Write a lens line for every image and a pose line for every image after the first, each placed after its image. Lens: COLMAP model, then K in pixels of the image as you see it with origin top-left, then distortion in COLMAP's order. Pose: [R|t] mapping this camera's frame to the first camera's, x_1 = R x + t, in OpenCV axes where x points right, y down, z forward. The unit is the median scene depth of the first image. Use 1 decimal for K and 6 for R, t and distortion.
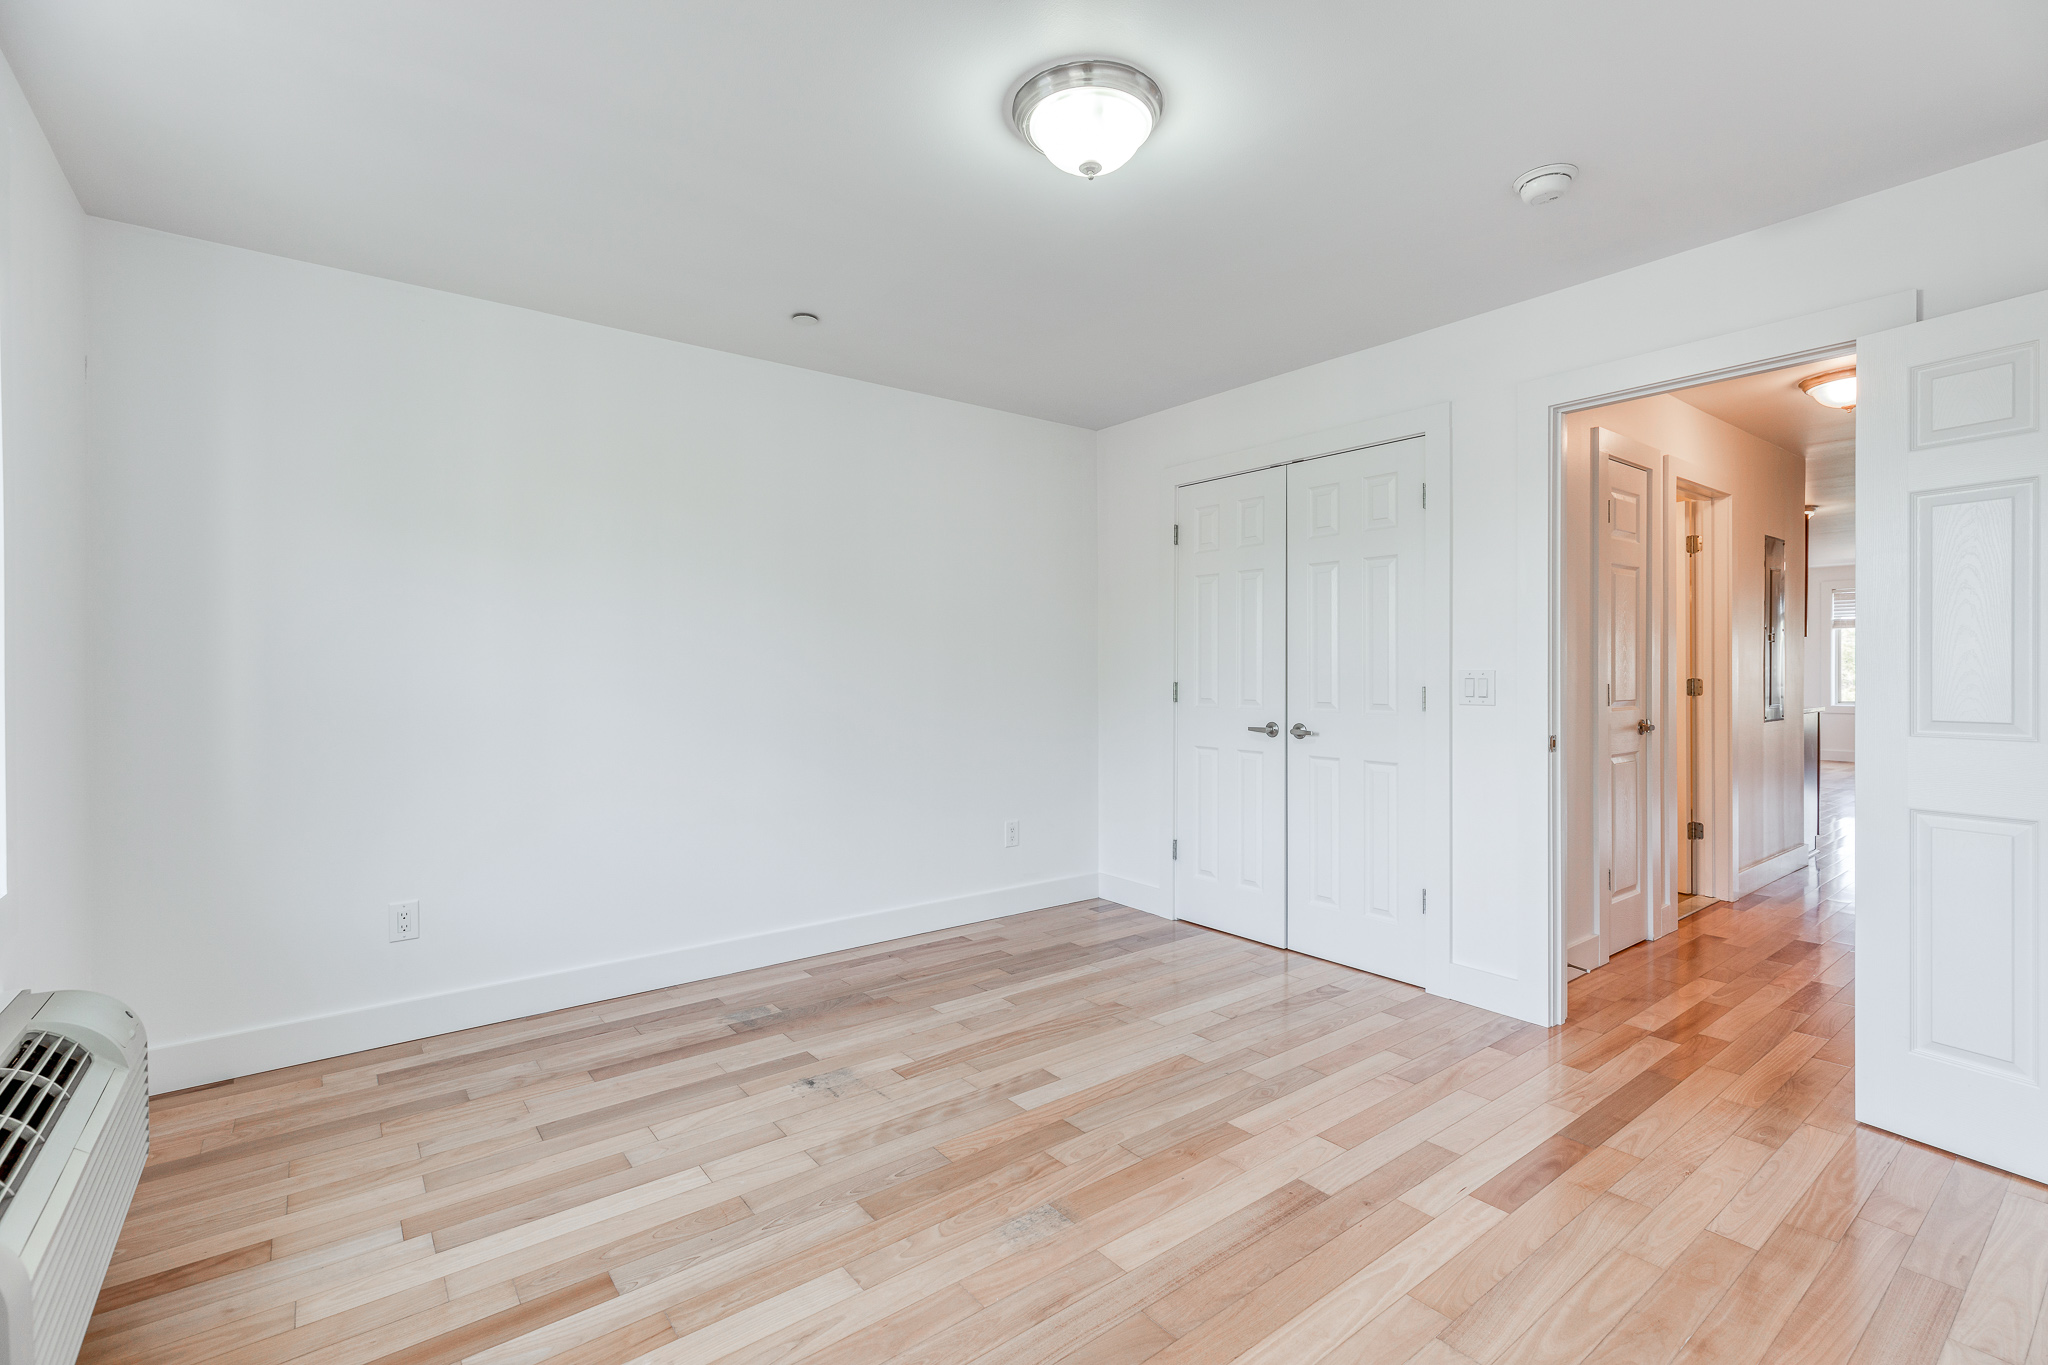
lens RADIAL K [[921.9, 0, 993.4], [0, 921.9, 672.6], [0, 0, 1]] dist [0.007178, -0.001383]
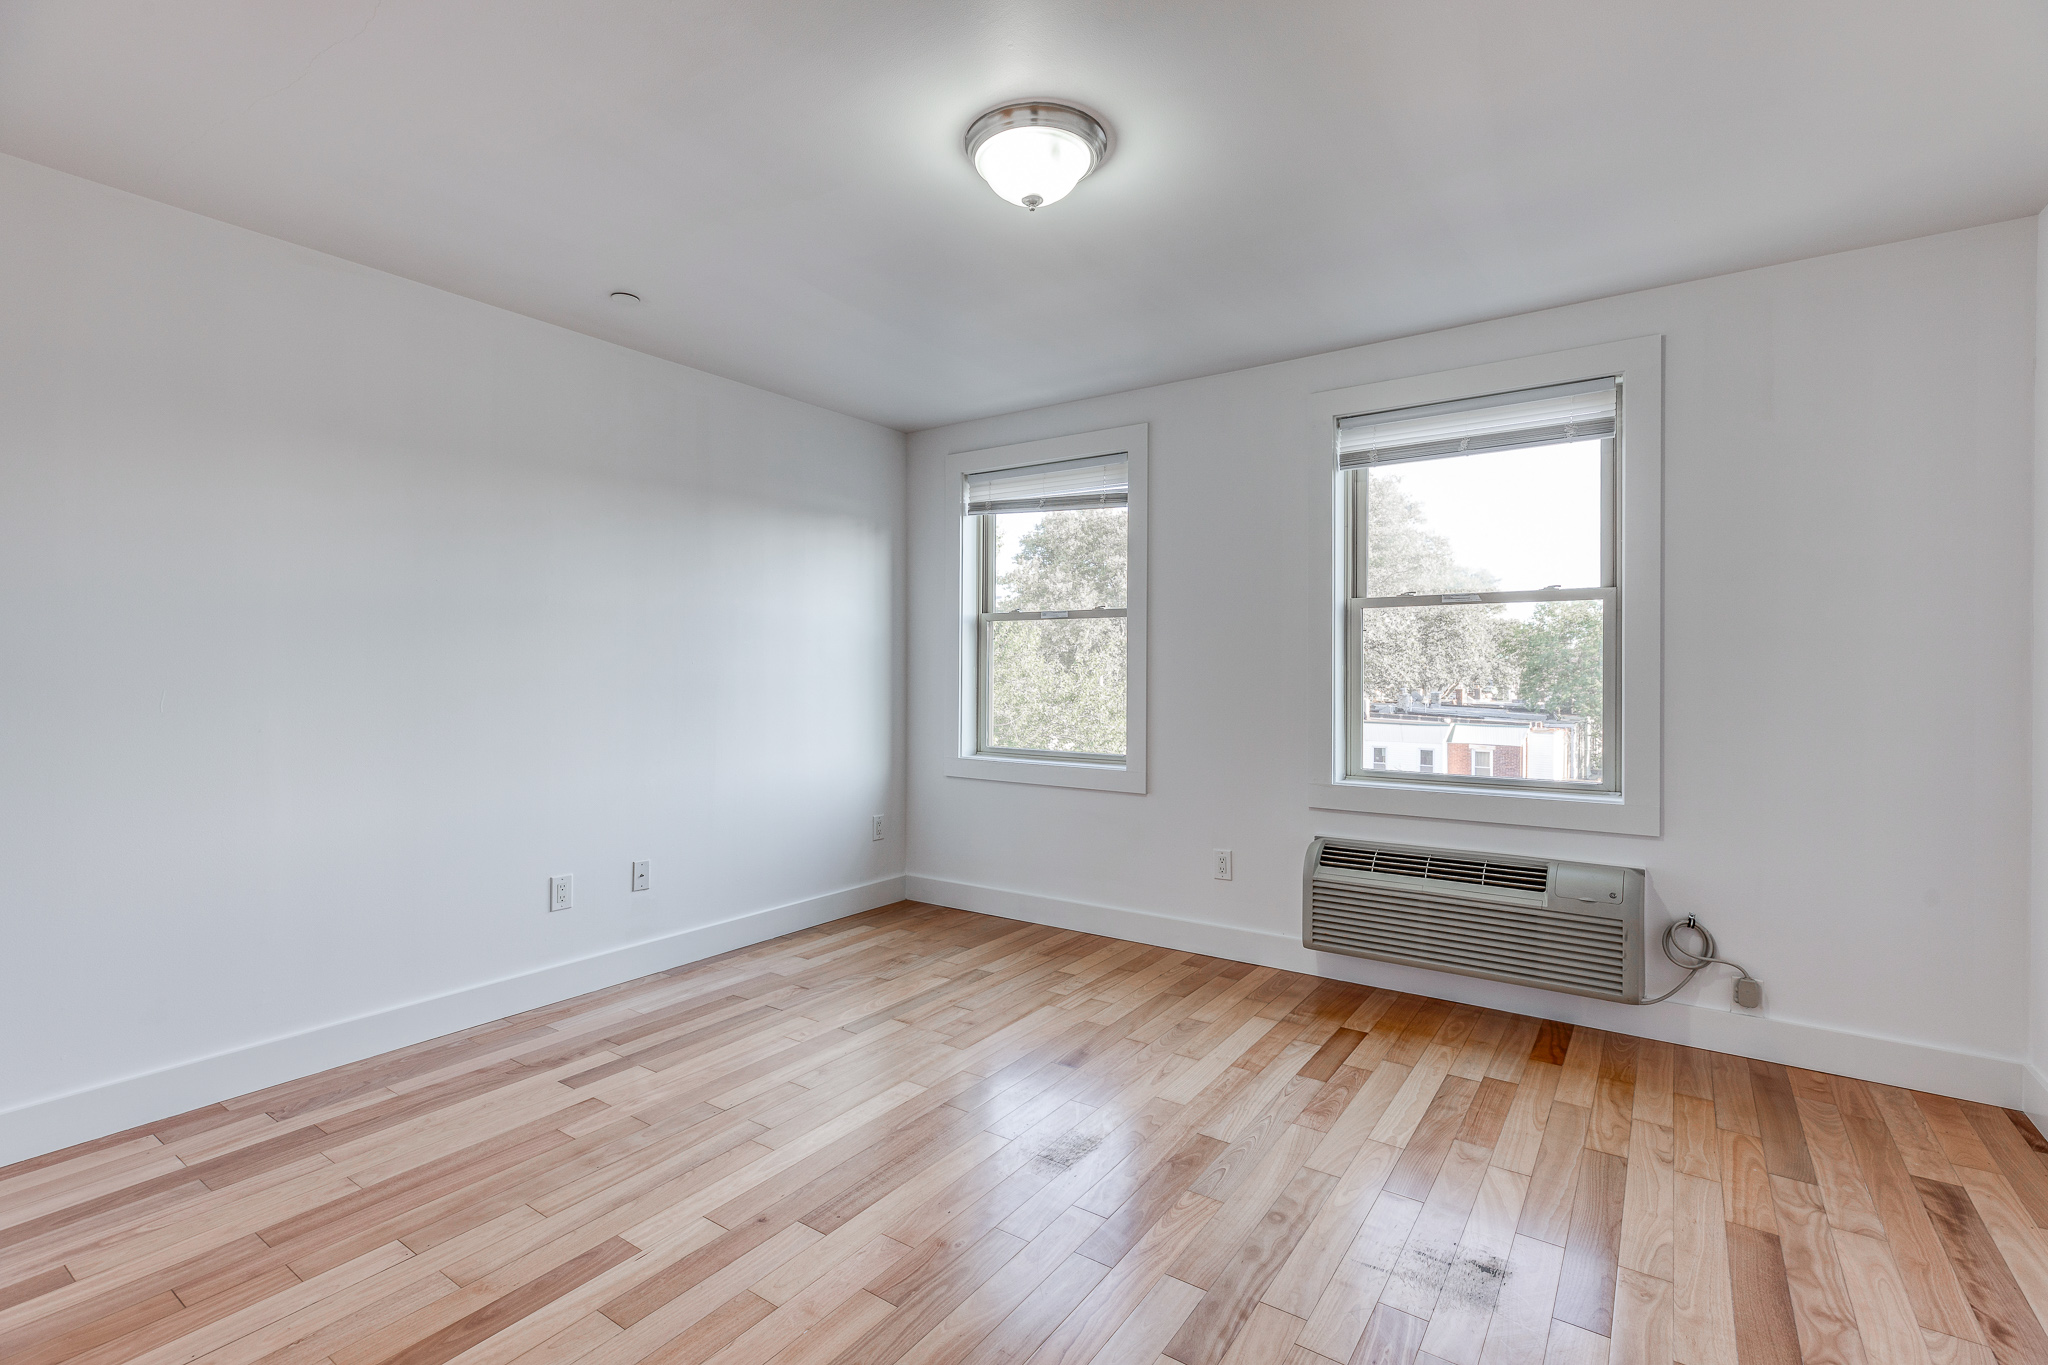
lens RADIAL K [[921.9, 0, 1030.0], [0, 921.9, 674.7], [0, 0, 1]] dist [0.007178, -0.001383]
pose [[-0.942424, 0.000459, -0.334419, 0.327867], [-0.001833, 0.999977, 0.006539, -0.002821], [0.334414, 0.006775, -0.942402, 1.419820]]
